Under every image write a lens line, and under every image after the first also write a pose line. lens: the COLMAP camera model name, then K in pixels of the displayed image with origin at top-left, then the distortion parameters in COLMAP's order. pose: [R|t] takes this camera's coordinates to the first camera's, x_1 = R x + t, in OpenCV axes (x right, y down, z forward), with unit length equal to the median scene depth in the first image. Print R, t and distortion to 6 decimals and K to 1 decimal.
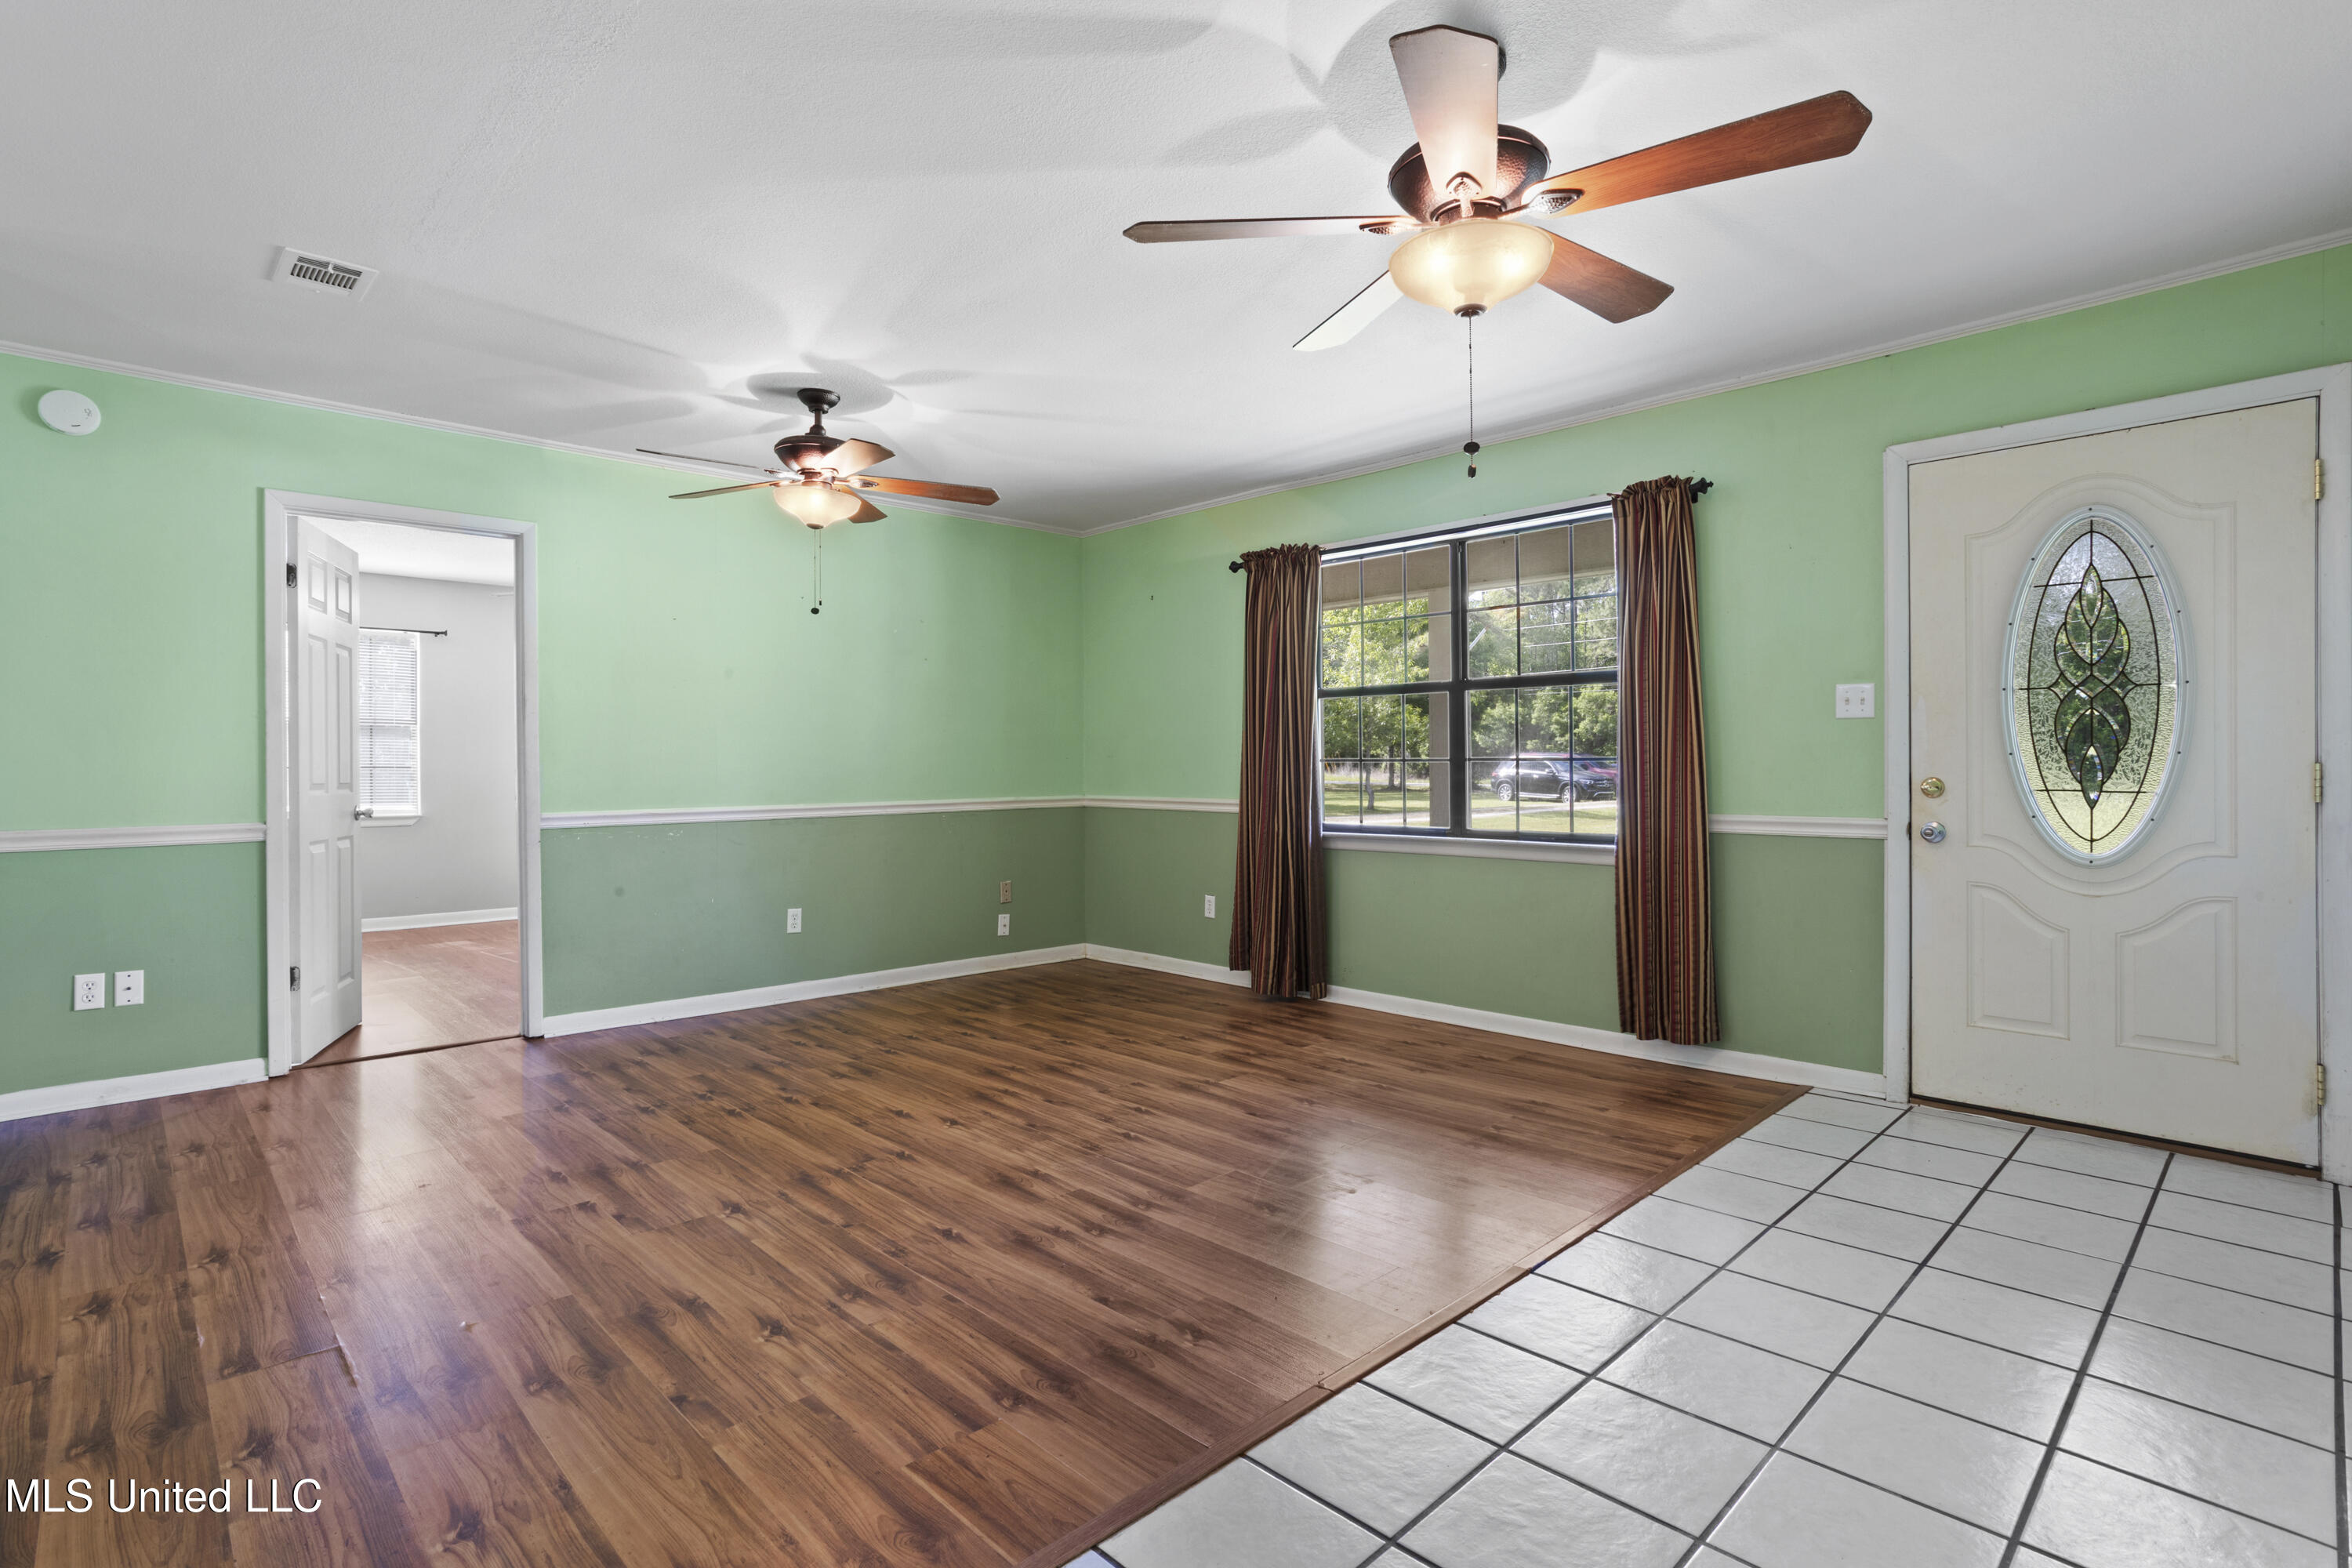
lens RADIAL K [[1136.5, 0, 1171.9], [0, 1136.5, 756.0], [0, 0, 1]] dist [-0.066875, 0.037236]
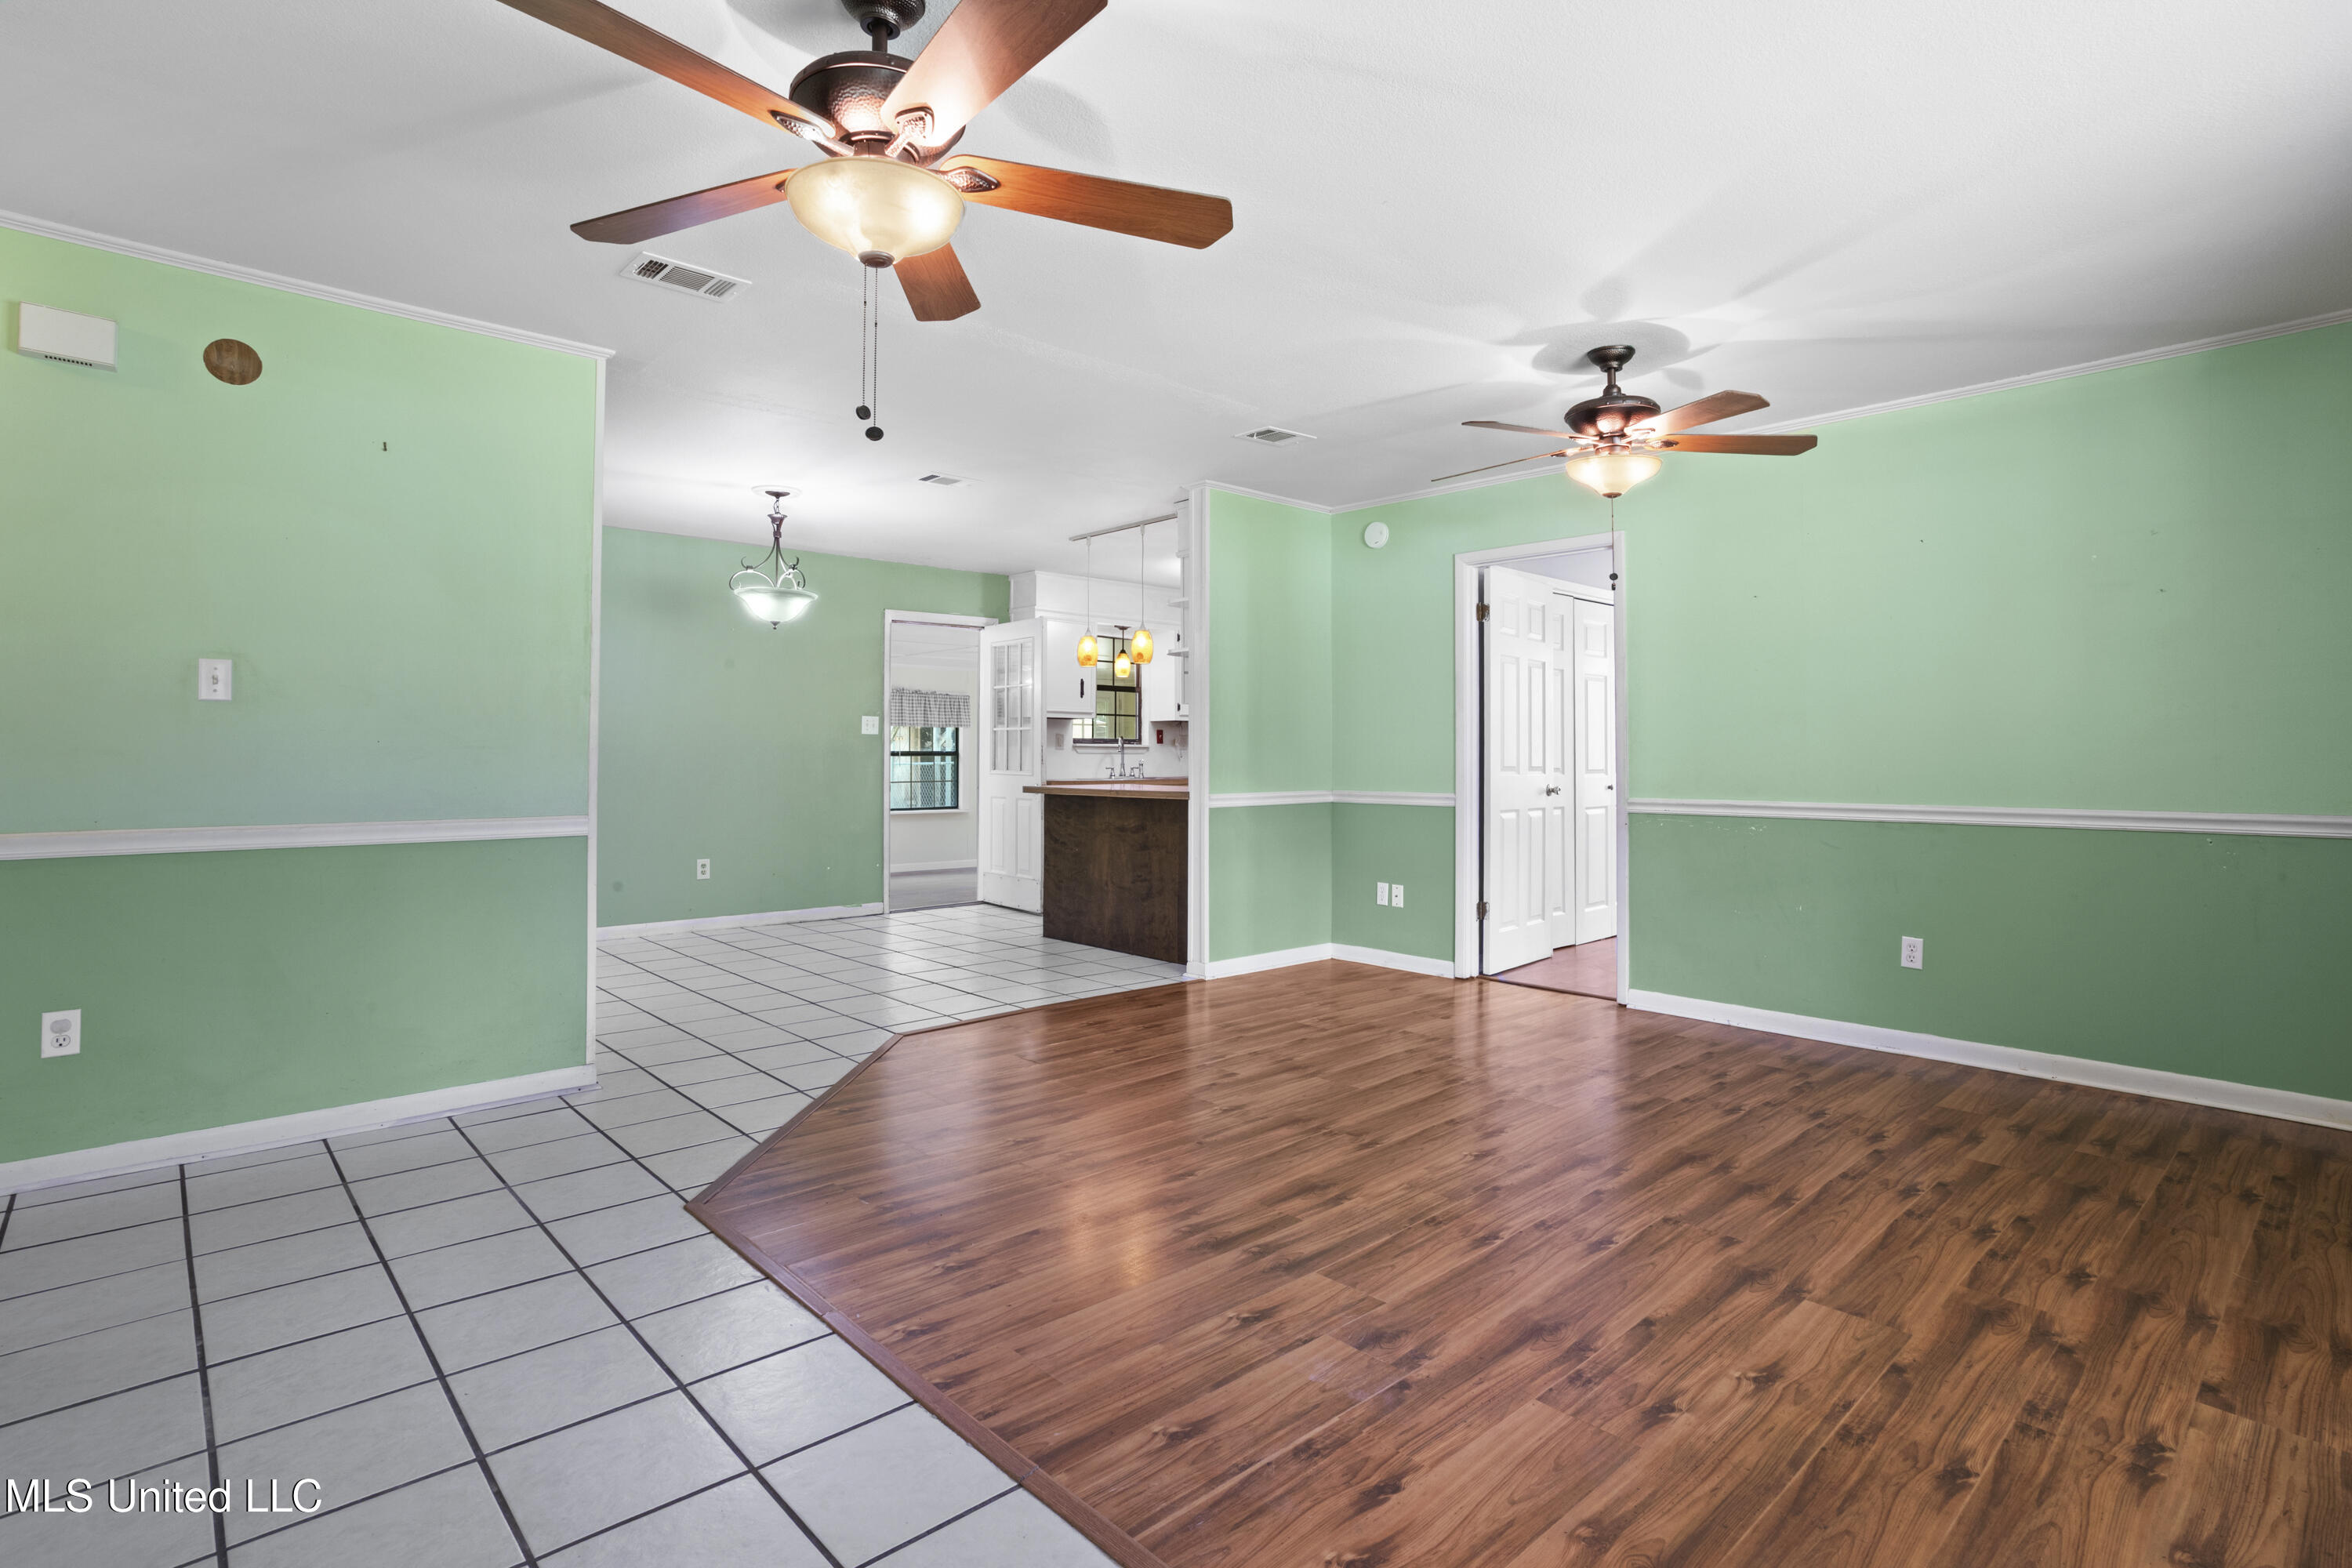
lens RADIAL K [[1136.5, 0, 1171.9], [0, 1136.5, 756.0], [0, 0, 1]] dist [-0.066875, 0.037236]
pose [[-0.019685, 0.009742, -0.999759, 0.703265], [0.006331, 0.999934, 0.009619, -0.004749], [0.999786, -0.006140, -0.019745, 0.766653]]
